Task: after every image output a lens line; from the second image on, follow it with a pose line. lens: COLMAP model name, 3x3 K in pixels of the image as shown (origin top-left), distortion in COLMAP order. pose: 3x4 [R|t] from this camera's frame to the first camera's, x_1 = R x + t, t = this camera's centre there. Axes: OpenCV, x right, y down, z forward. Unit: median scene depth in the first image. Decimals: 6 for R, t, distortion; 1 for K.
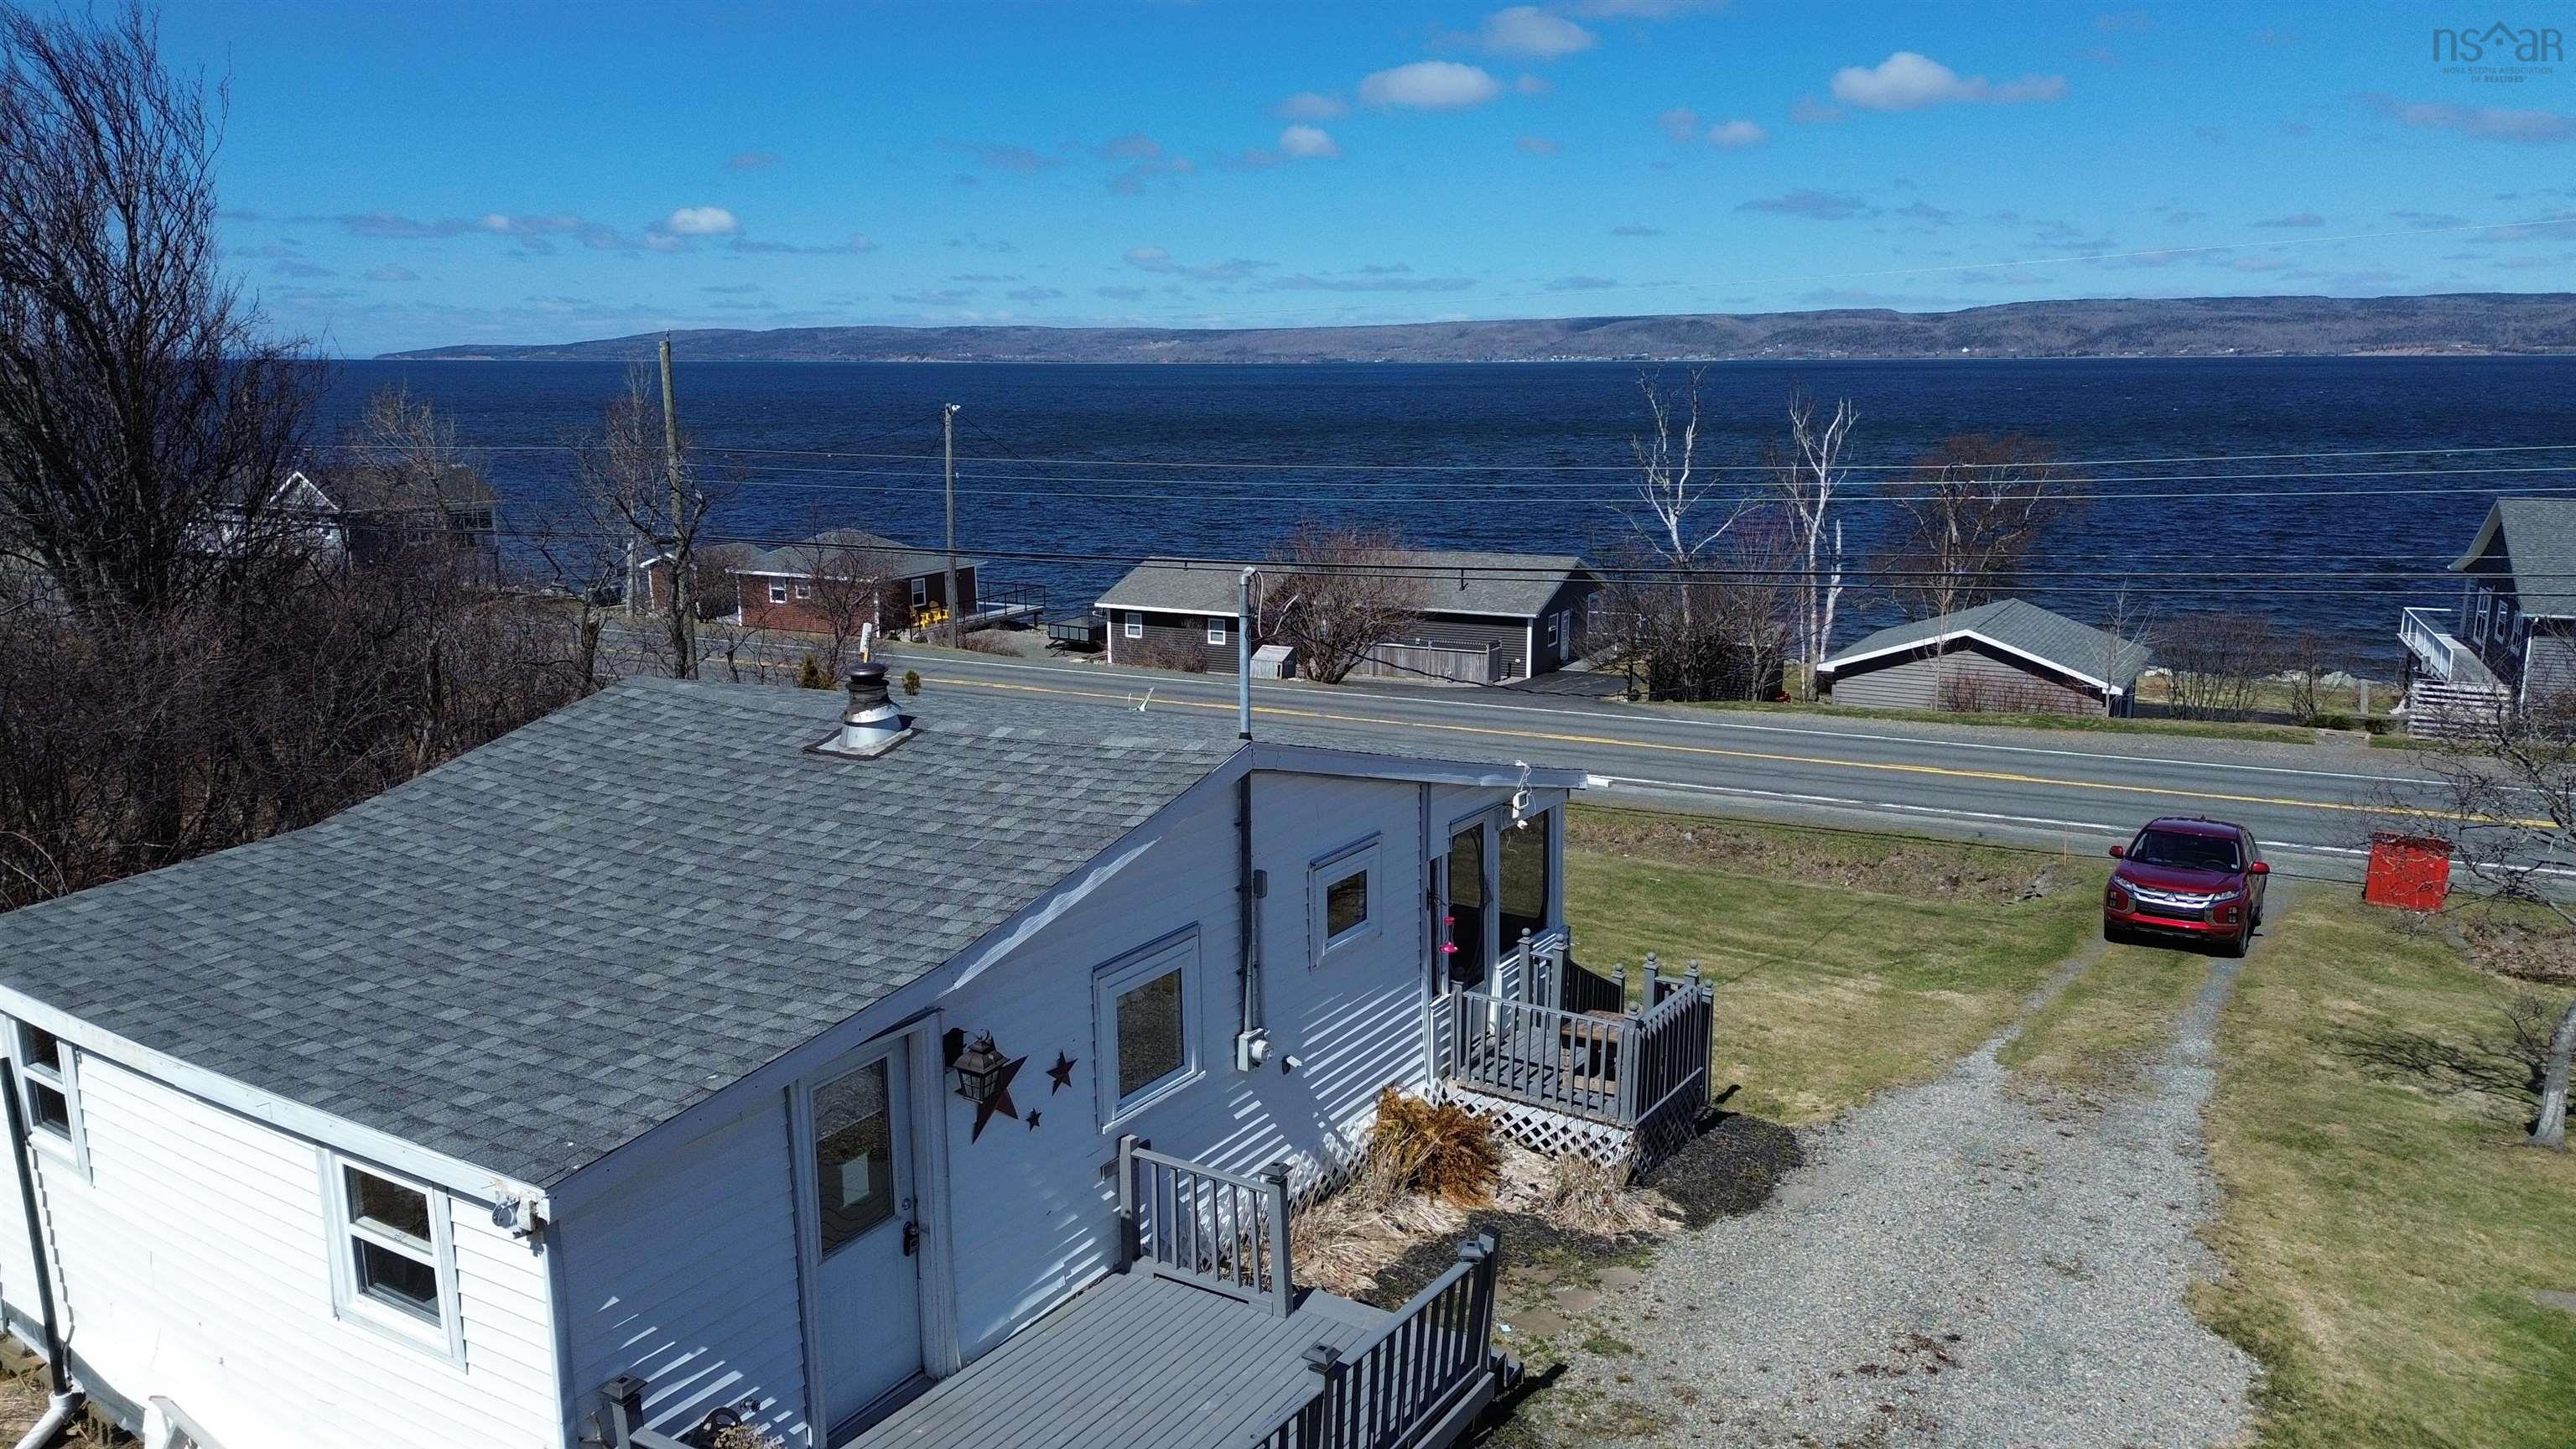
lens RADIAL K [[1819.0, 0, 1281.4], [0, 1819.0, 719.6], [0, 0, 1]] dist [0.070969, -0.062410]
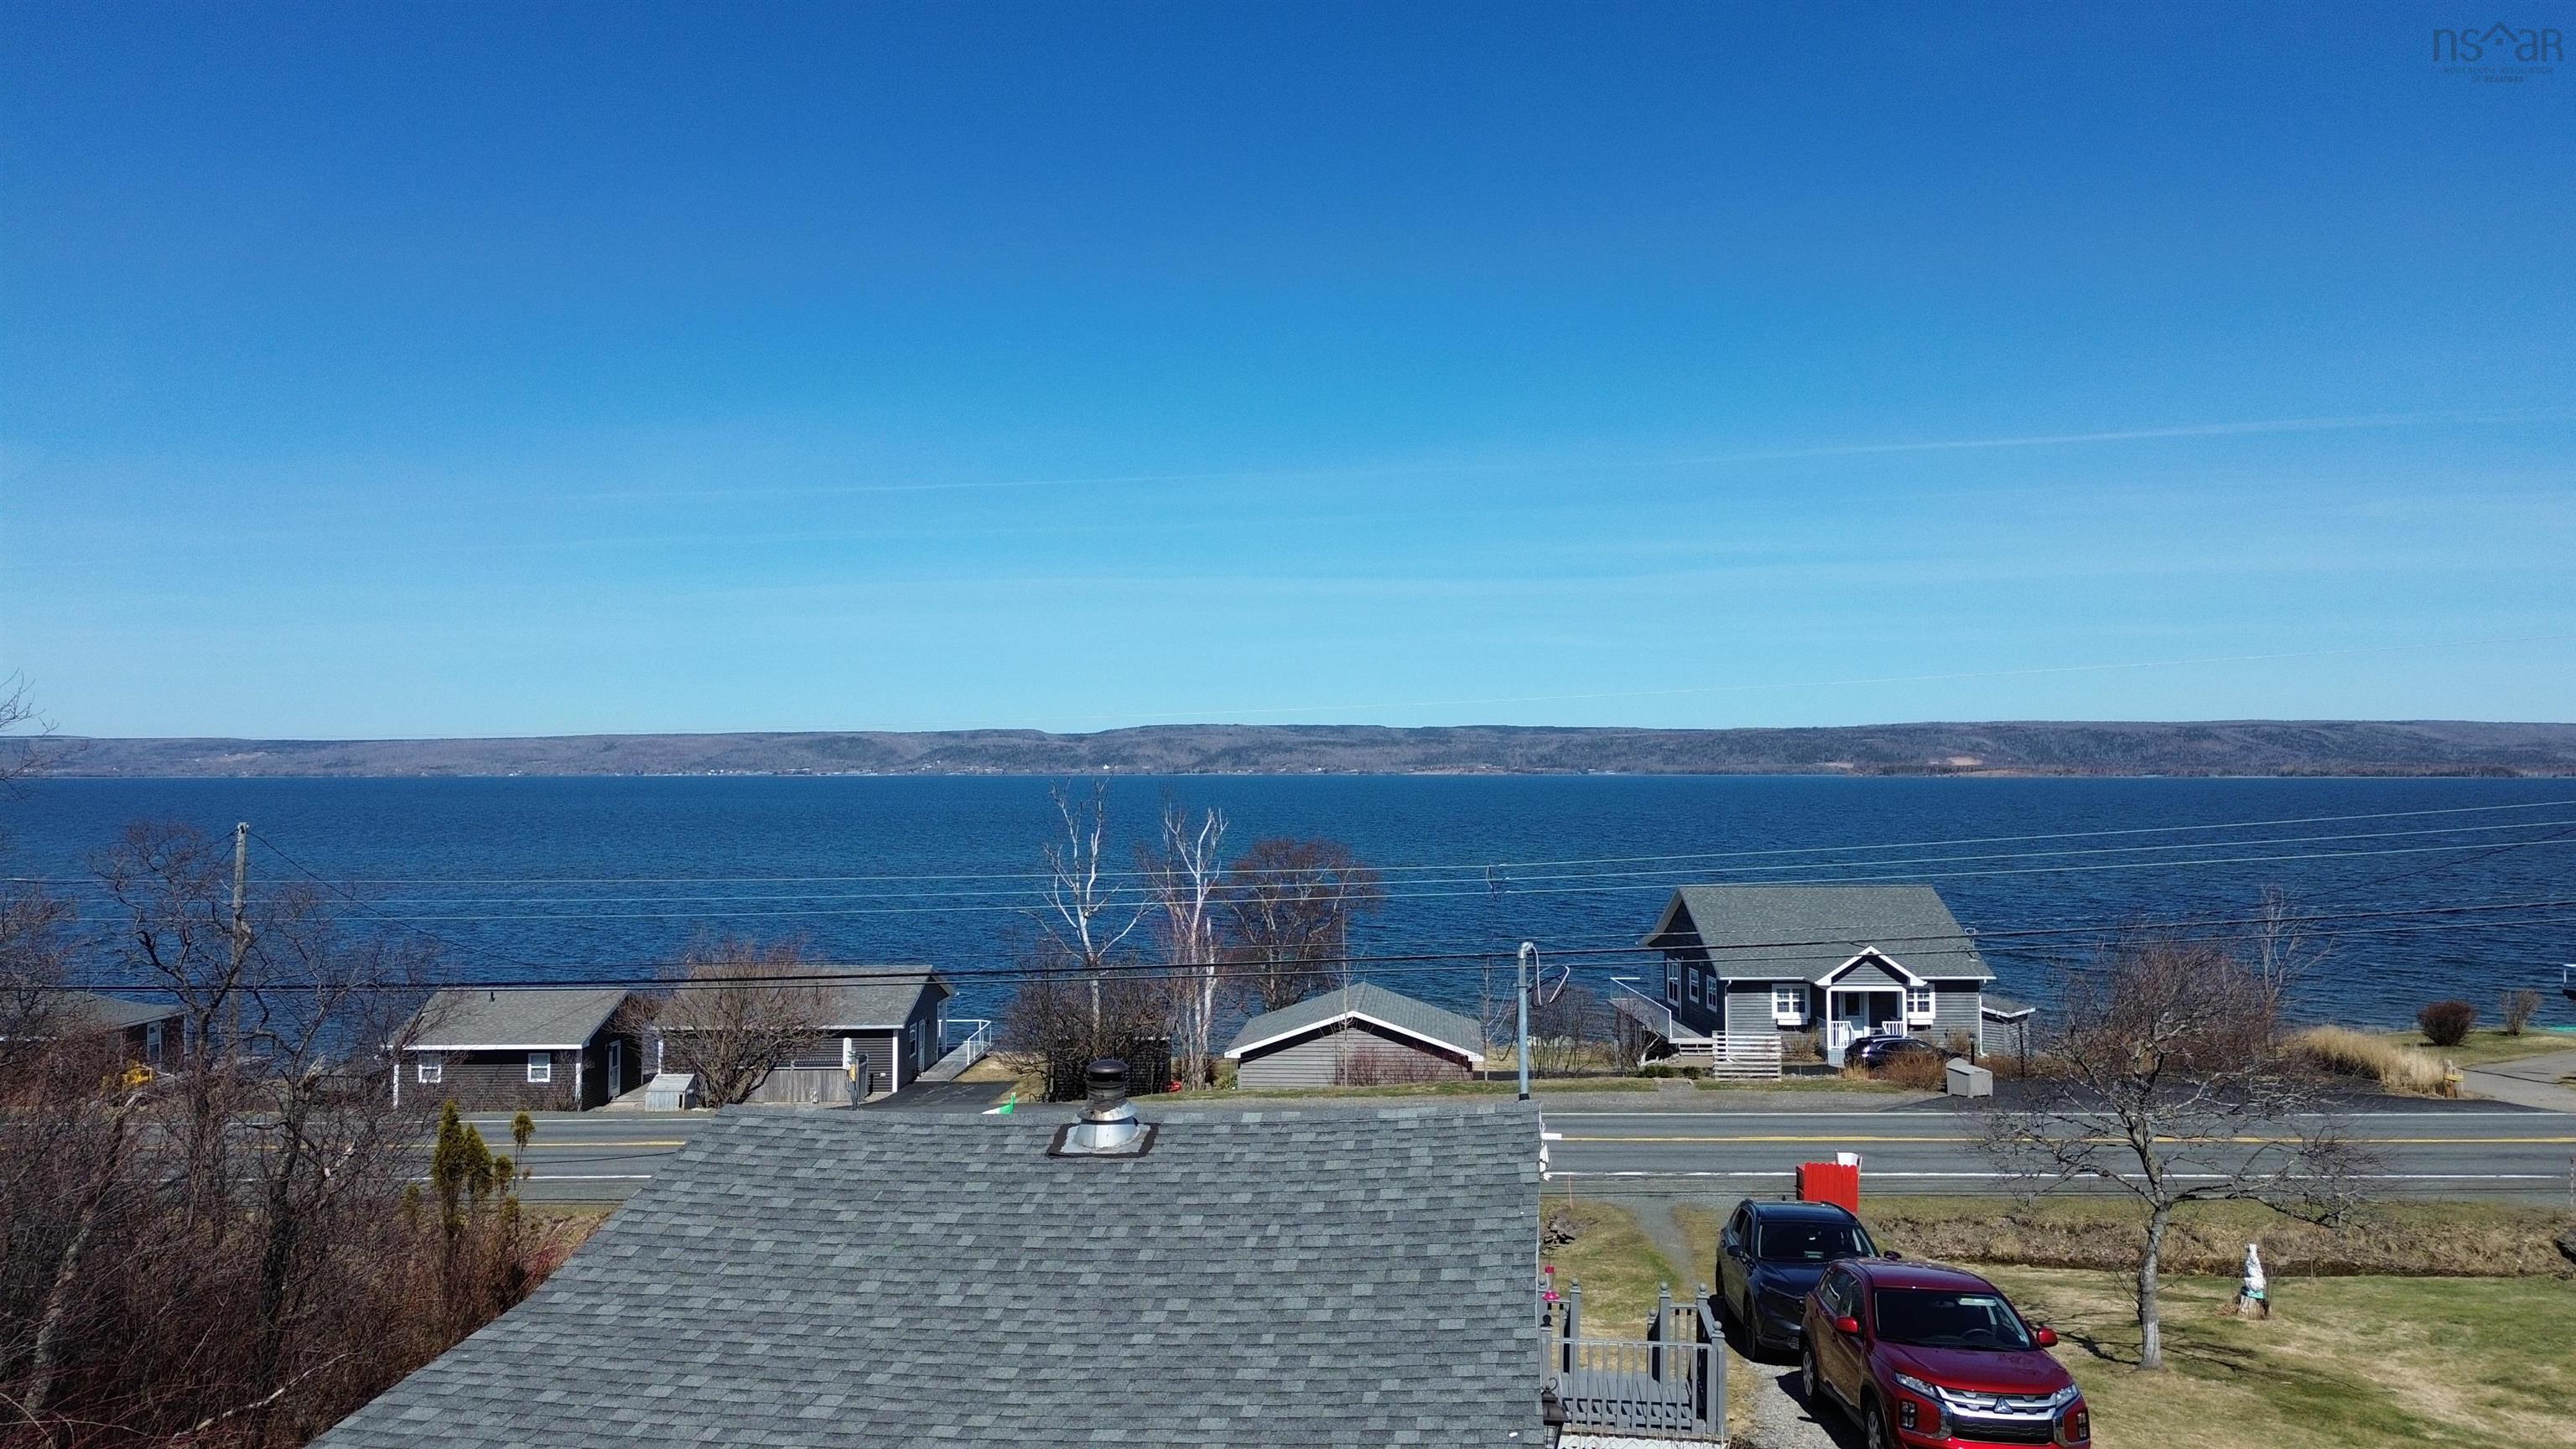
lens RADIAL K [[1819.0, 0, 1295.2], [0, 1819.0, 725.9], [0, 0, 1]] dist [0.070969, -0.062410]
pose [[0.898673, 0.012284, 0.438448, -0.556539], [0.084051, 0.976260, -0.199629, -0.001306], [-0.430491, 0.216253, 0.876306, 0.028110]]
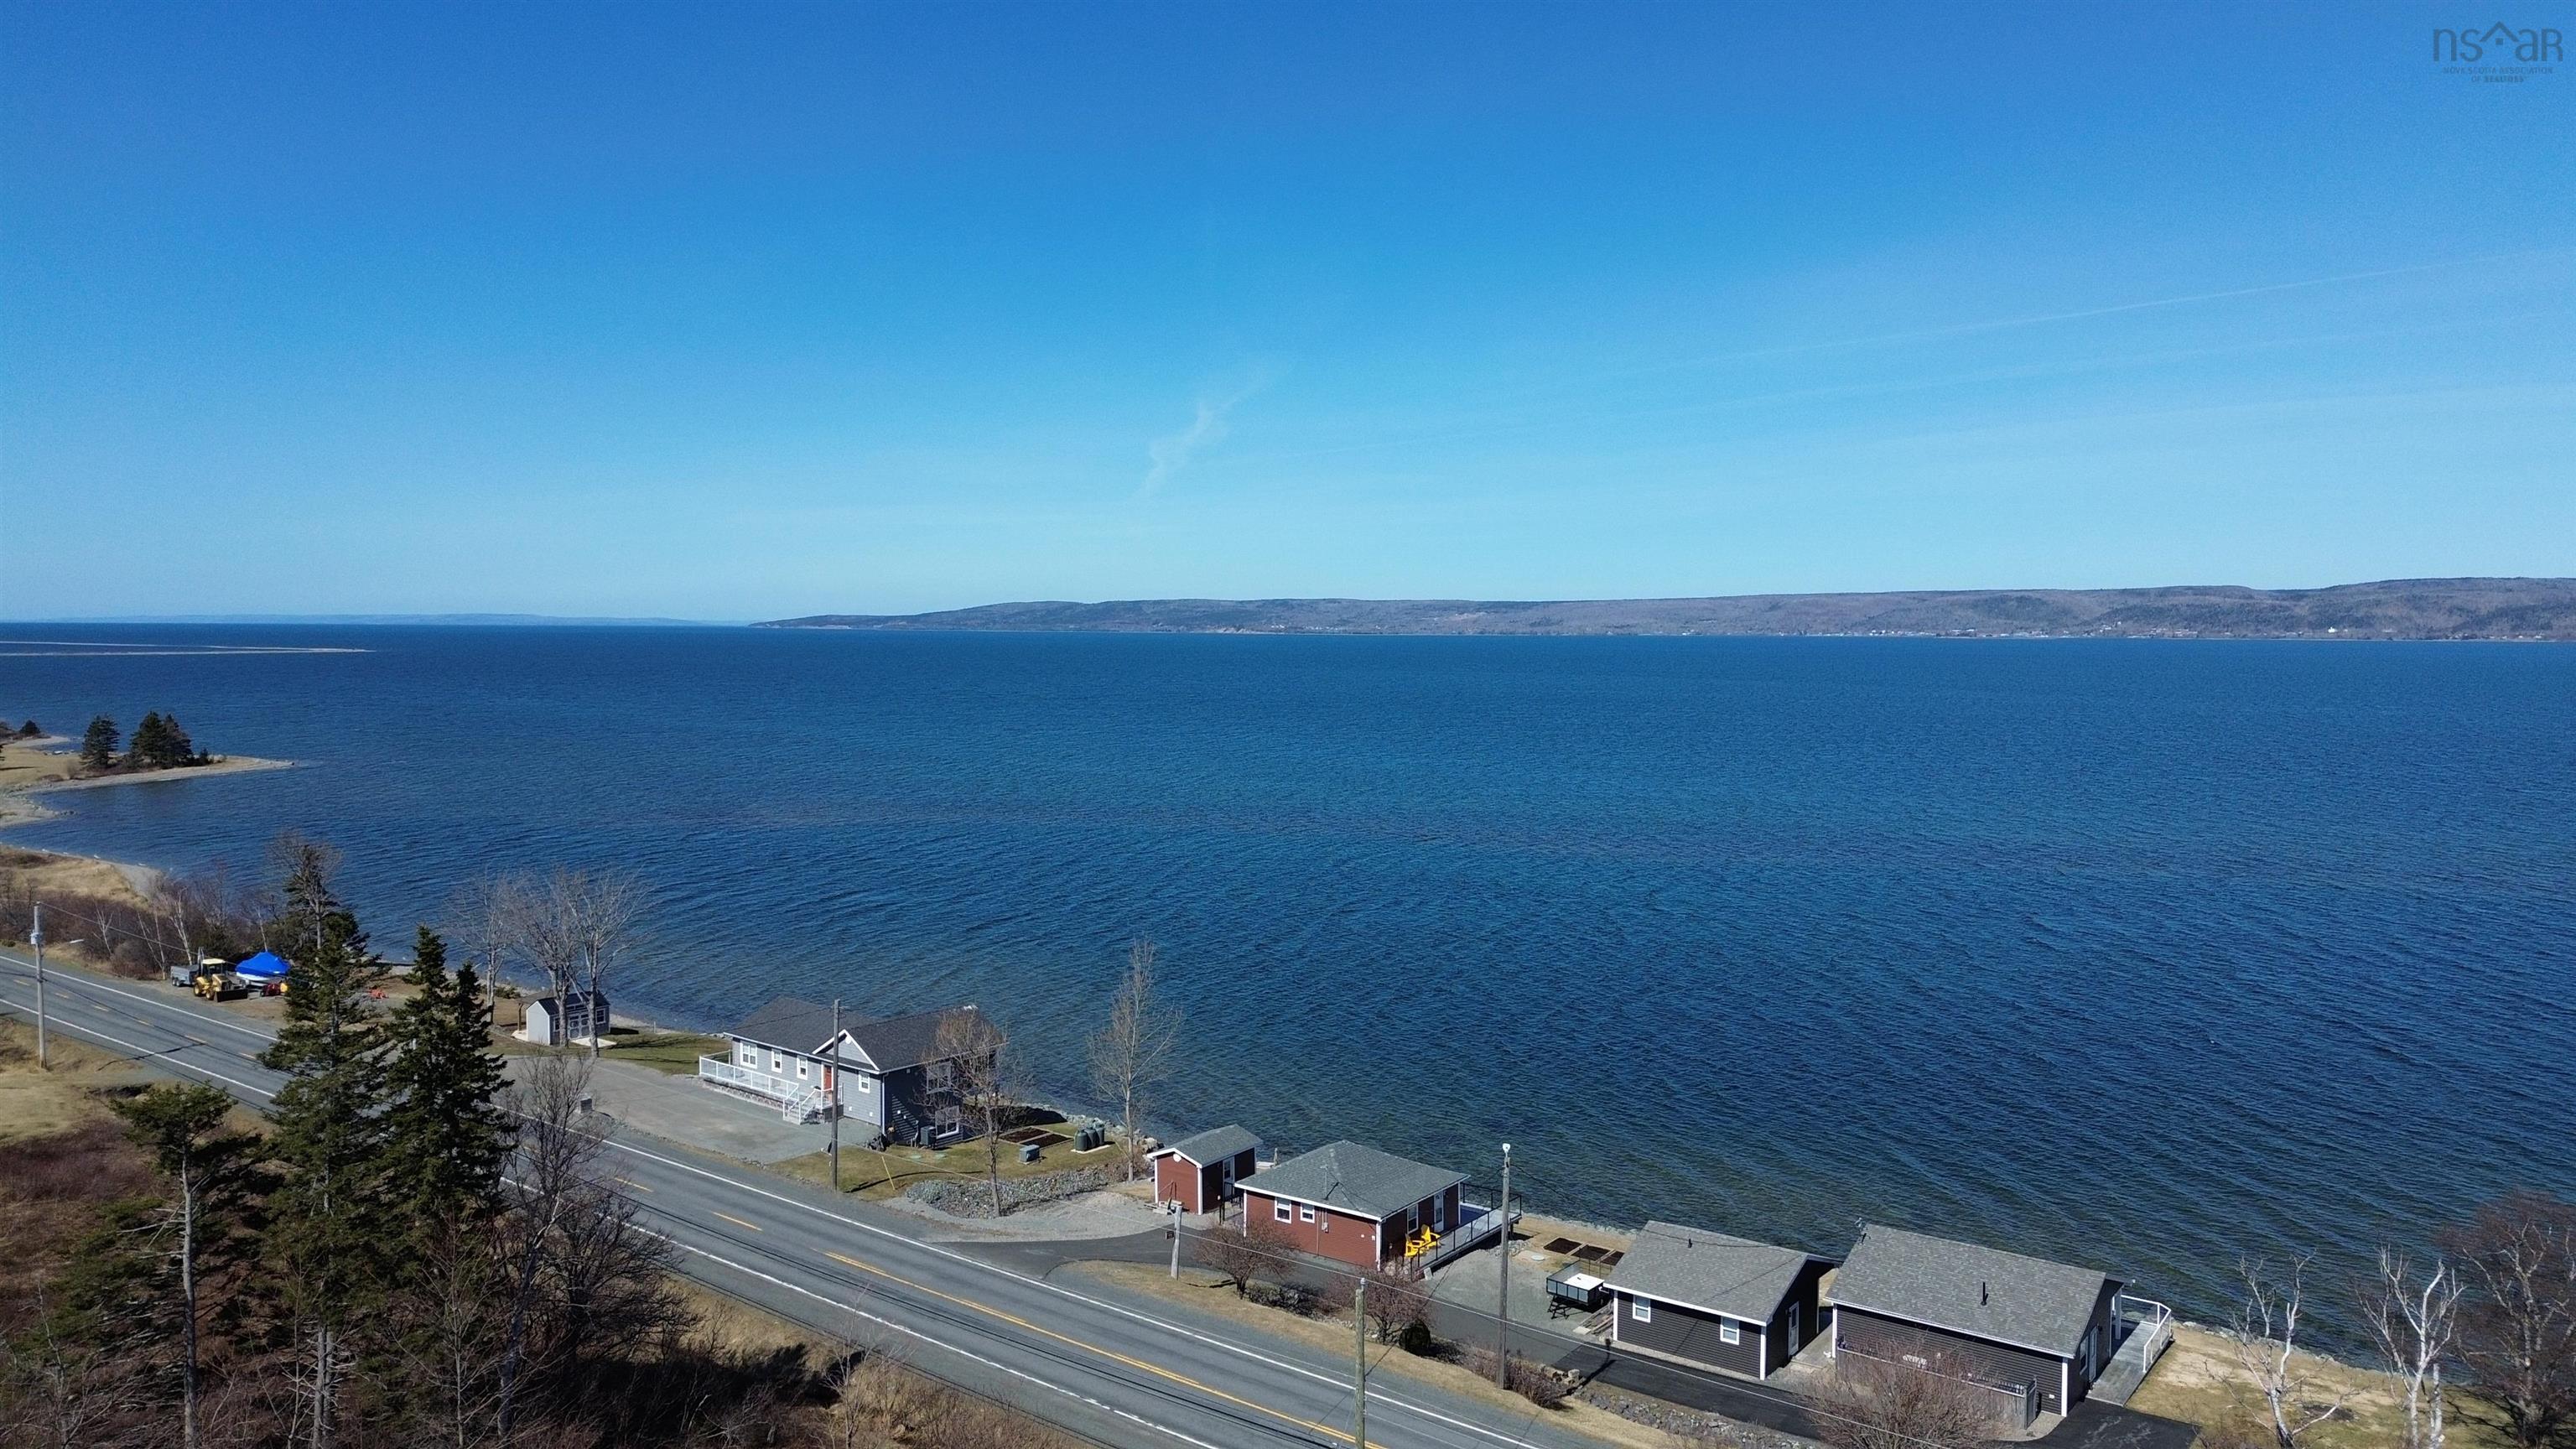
lens RADIAL K [[1819.0, 0, 1278.4], [0, 1819.0, 707.8], [0, 0, 1]] dist [0.070969, -0.062410]
pose [[0.986009, 0.016320, -0.165889, -0.664611], [-0.041133, 0.988242, -0.147261, -1.278283], [0.161535, 0.152024, 0.975087, -0.559791]]
